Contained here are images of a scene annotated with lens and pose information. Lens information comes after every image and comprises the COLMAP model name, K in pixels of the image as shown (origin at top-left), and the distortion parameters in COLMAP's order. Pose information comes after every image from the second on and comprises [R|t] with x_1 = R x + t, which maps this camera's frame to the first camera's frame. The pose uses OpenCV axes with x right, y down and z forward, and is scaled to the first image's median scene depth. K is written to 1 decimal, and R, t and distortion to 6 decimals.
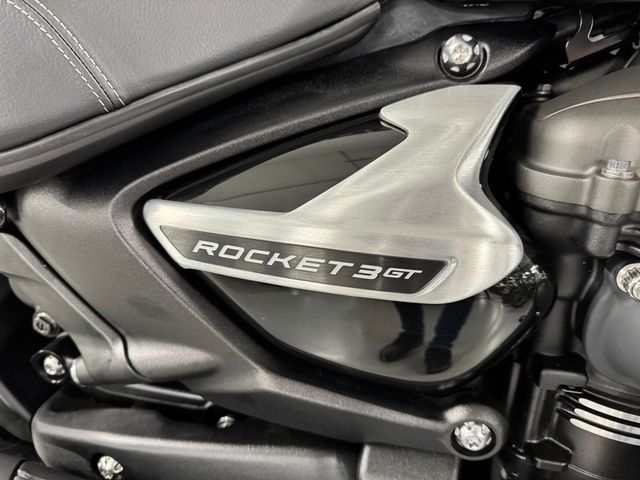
lens RADIAL K [[449.1, 0, 320.0], [0, 449.1, 240.0], [0, 0, 1]] dist [-0.001787, -0.002713]
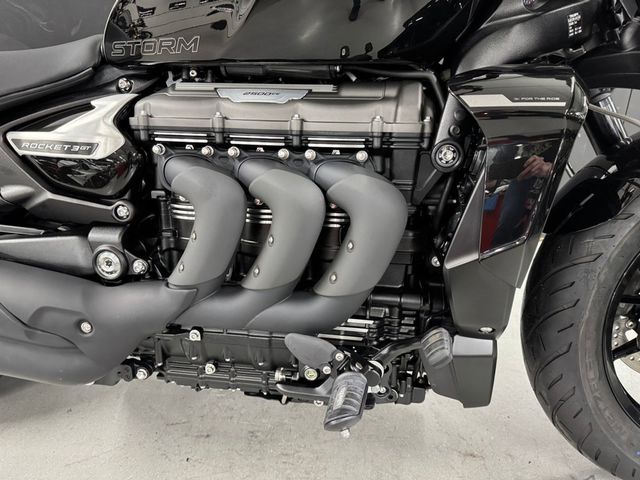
lens RADIAL K [[449.1, 0, 320.0], [0, 449.1, 240.0], [0, 0, 1]] dist [-0.001787, -0.002713]
pose [[0.998035, -0.017681, 0.060121, 1.484698], [0.025810, 0.990200, -0.137249, 1.086871], [-0.057105, 0.138531, 0.988710, -1.936314]]
